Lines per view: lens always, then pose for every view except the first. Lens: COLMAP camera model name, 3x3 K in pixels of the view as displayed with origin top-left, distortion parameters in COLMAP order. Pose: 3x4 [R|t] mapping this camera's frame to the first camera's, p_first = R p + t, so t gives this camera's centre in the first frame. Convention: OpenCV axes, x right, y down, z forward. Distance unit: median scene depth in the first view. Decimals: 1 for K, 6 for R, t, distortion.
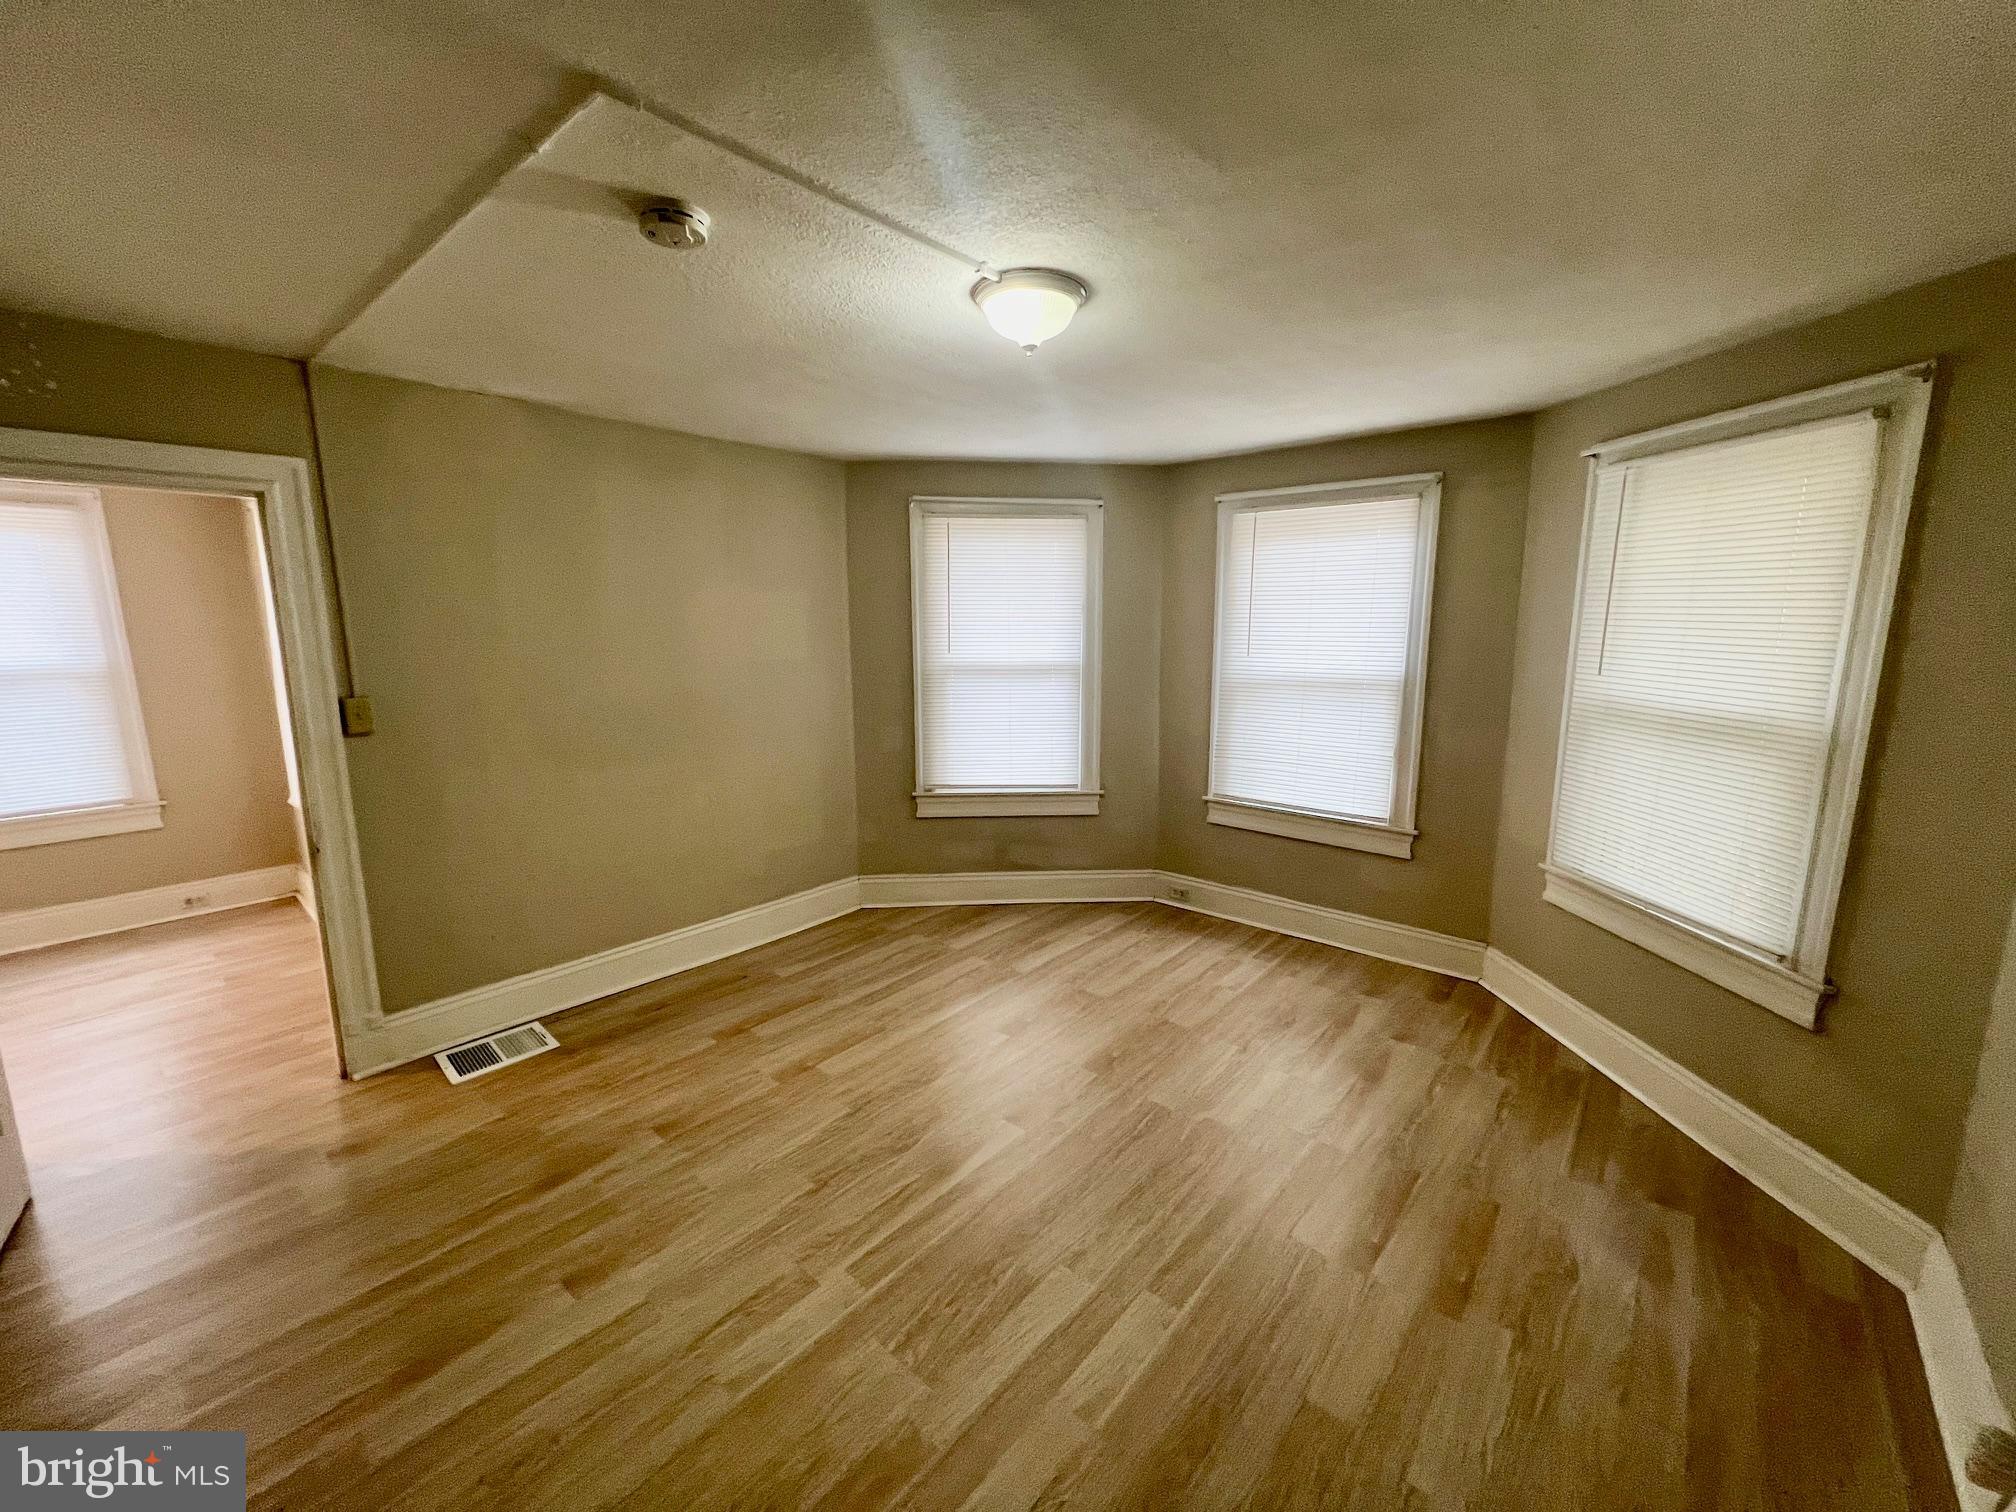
lens RADIAL K [[807.2, 0, 1008.0], [0, 807.2, 756.0], [0, 0, 1]] dist [-0.000520, -0.000130]
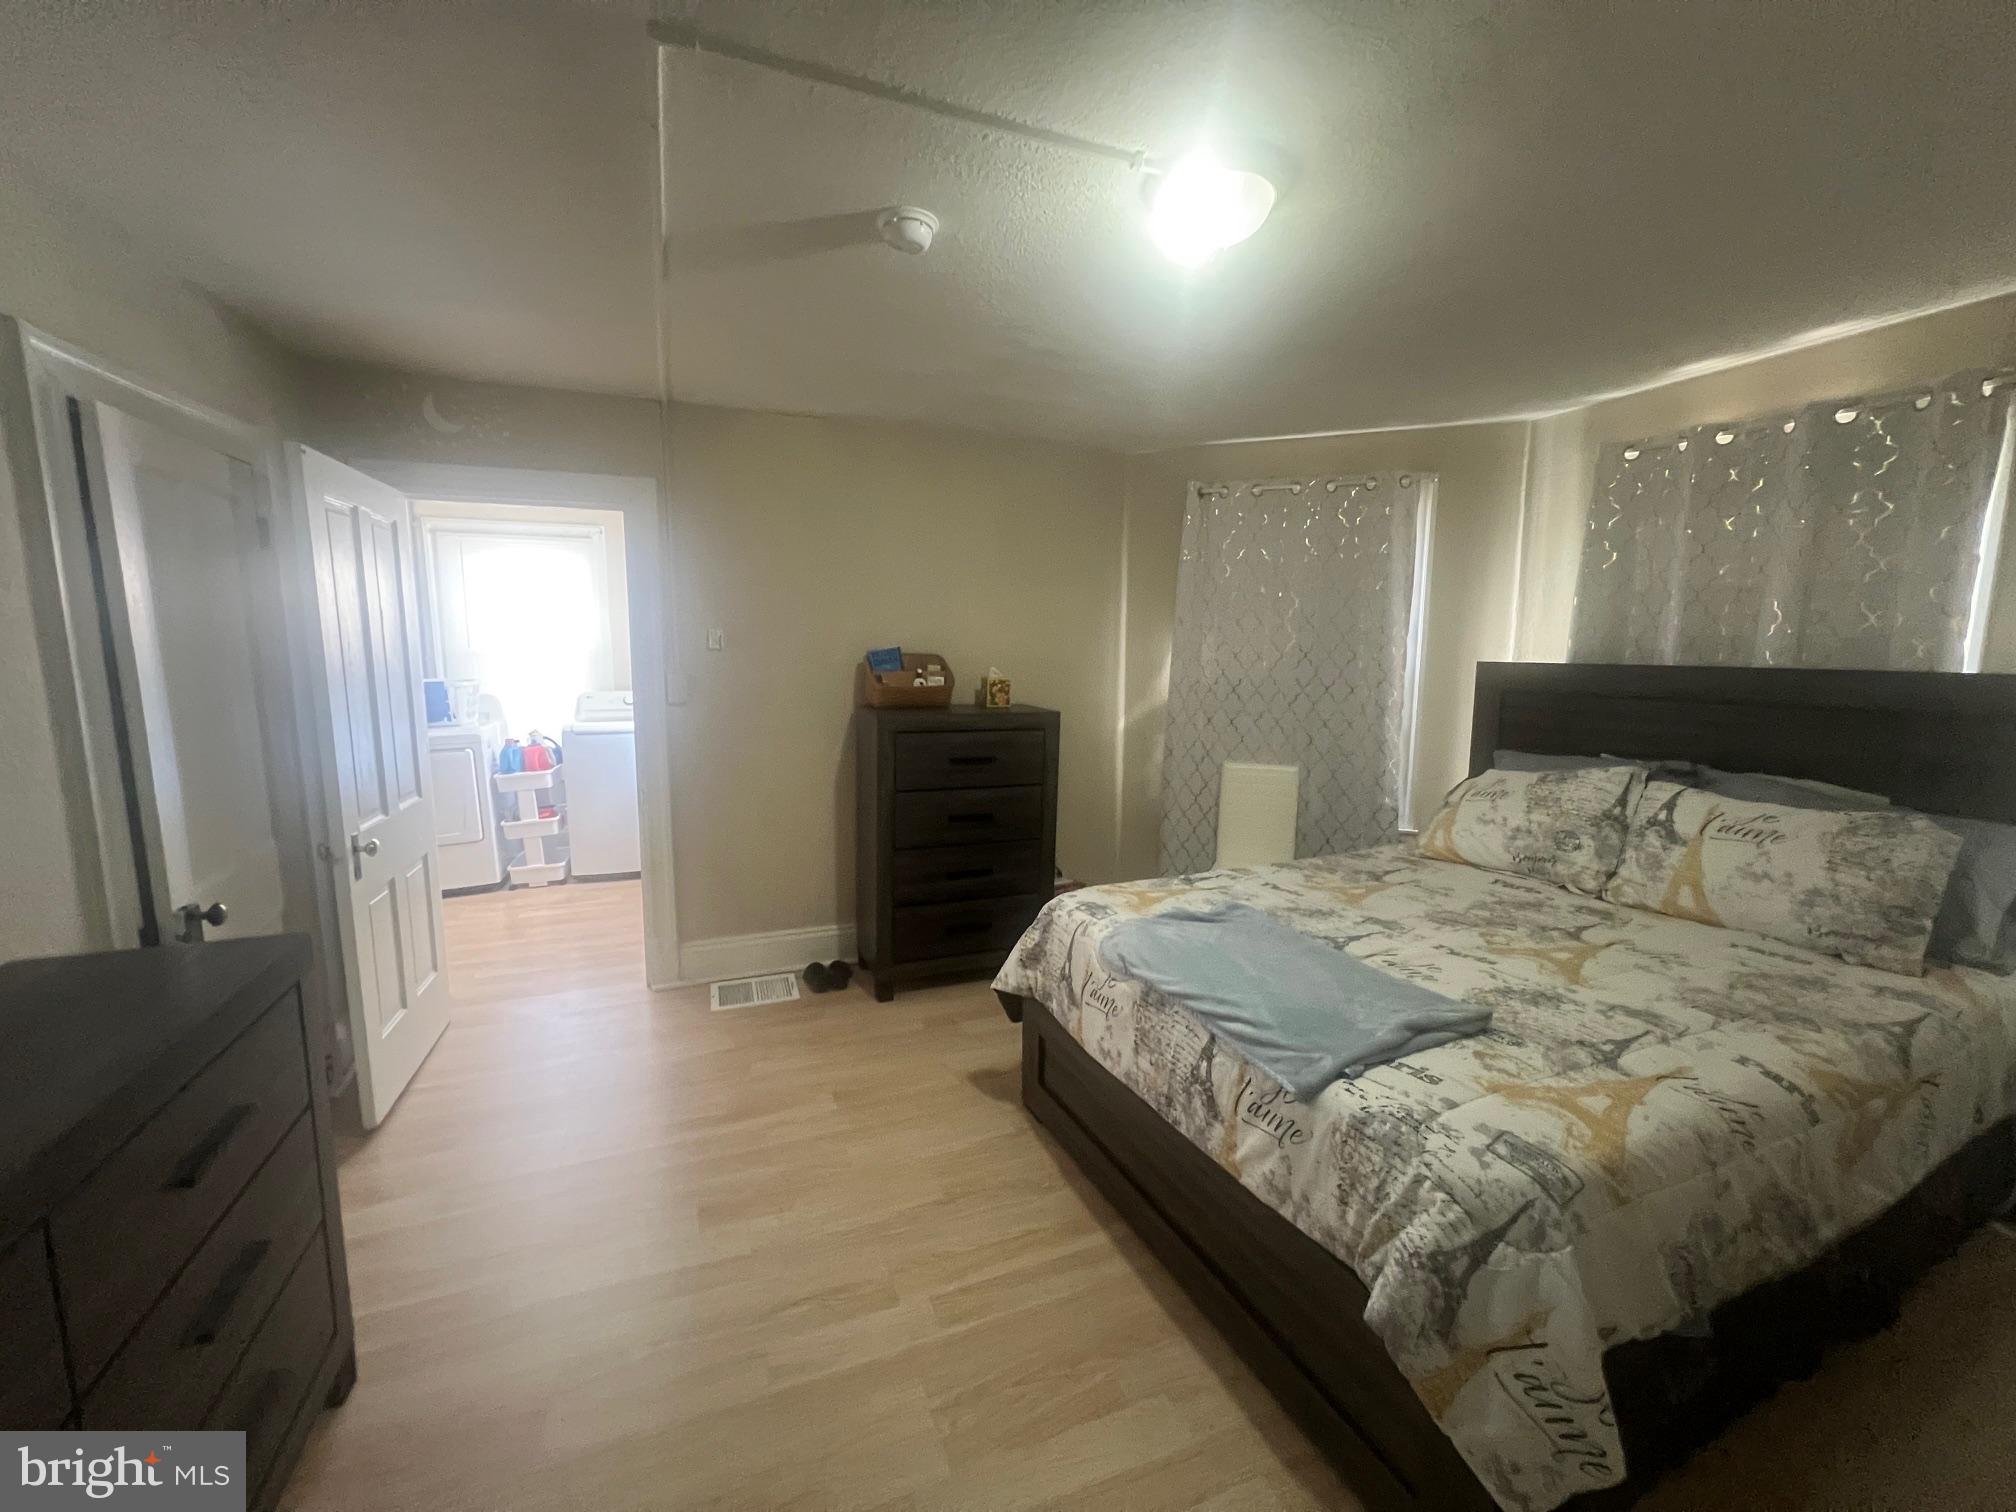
lens RADIAL K [[807.2, 0, 1008.0], [0, 807.2, 756.0], [0, 0, 1]] dist [-0.000520, -0.000130]
pose [[0.888512, 0.068095, -0.453773, 0.250516], [-0.084141, 0.996337, -0.015239, 0.037028], [0.451073, 0.051720, 0.890987, 0.203646]]
